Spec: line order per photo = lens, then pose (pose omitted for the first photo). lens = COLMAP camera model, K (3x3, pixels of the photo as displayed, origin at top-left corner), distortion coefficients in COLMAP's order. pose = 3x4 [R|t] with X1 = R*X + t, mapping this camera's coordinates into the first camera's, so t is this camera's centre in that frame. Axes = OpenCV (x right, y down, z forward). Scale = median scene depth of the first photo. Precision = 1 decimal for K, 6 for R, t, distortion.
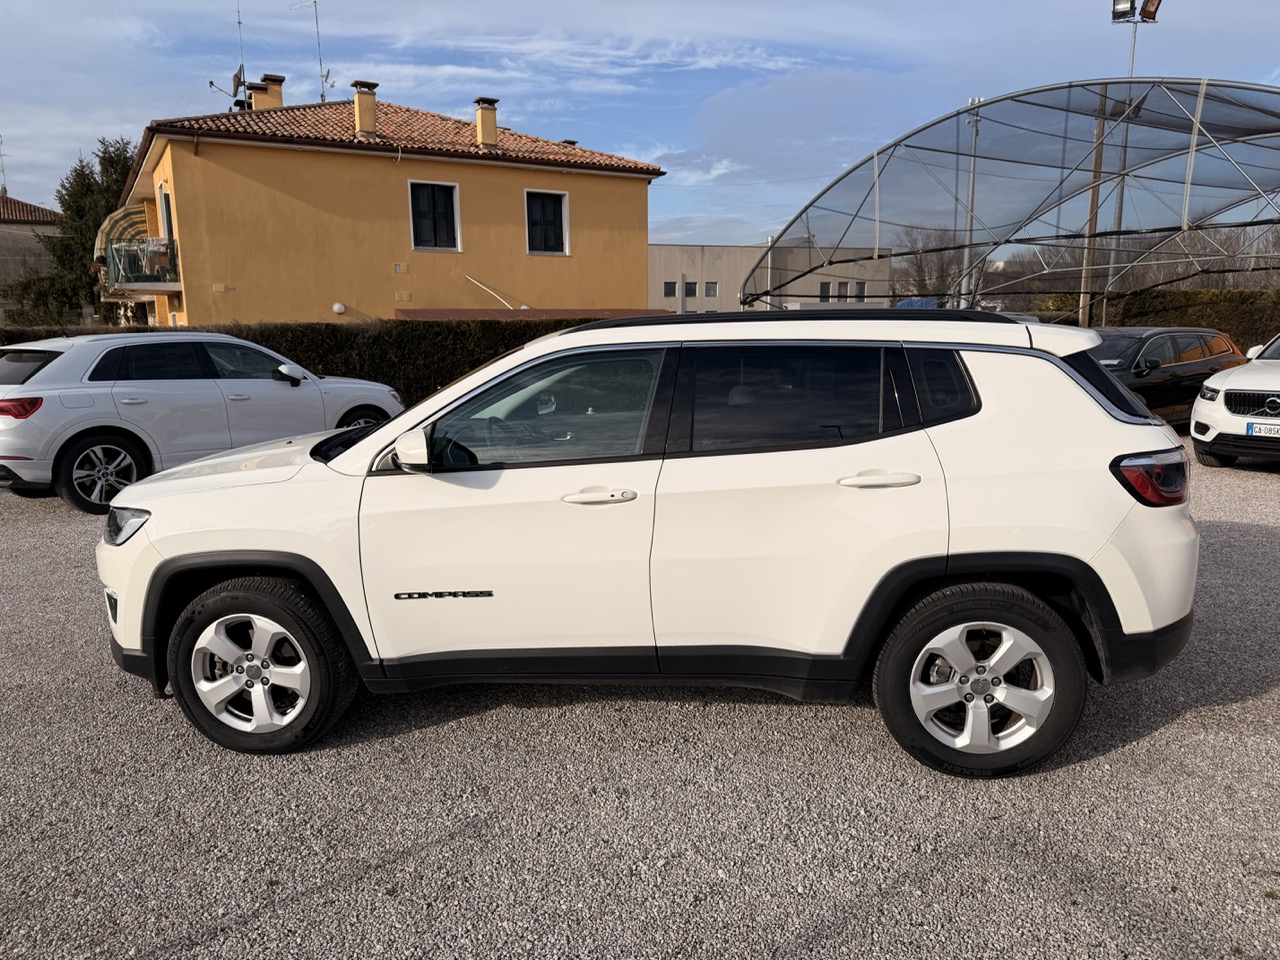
lens RADIAL K [[926.9, 0, 617.4], [0, 926.9, 484.1], [0, 0, 1]] dist [0.077206, -0.170660]
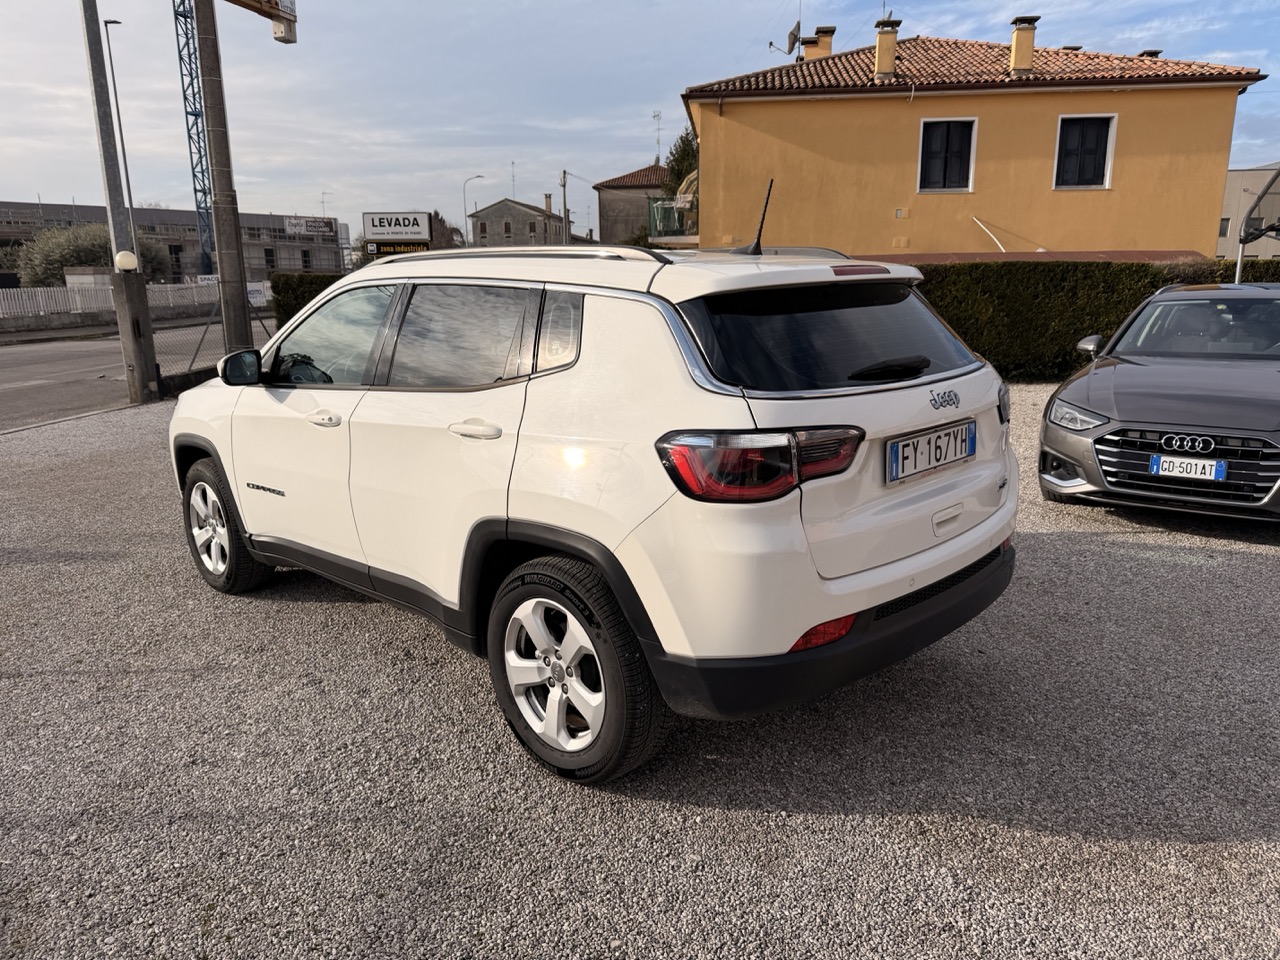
lens RADIAL K [[924.0, 0, 640.0], [0, 924.0, 480.0], [0, 0, 1]] dist [0.031644, -0.034449]
pose [[0.785593, 0.137162, -0.603350, 0.175449], [-0.106535, 0.990542, 0.086470, -0.009353], [0.609503, -0.003653, 0.792775, 0.063446]]
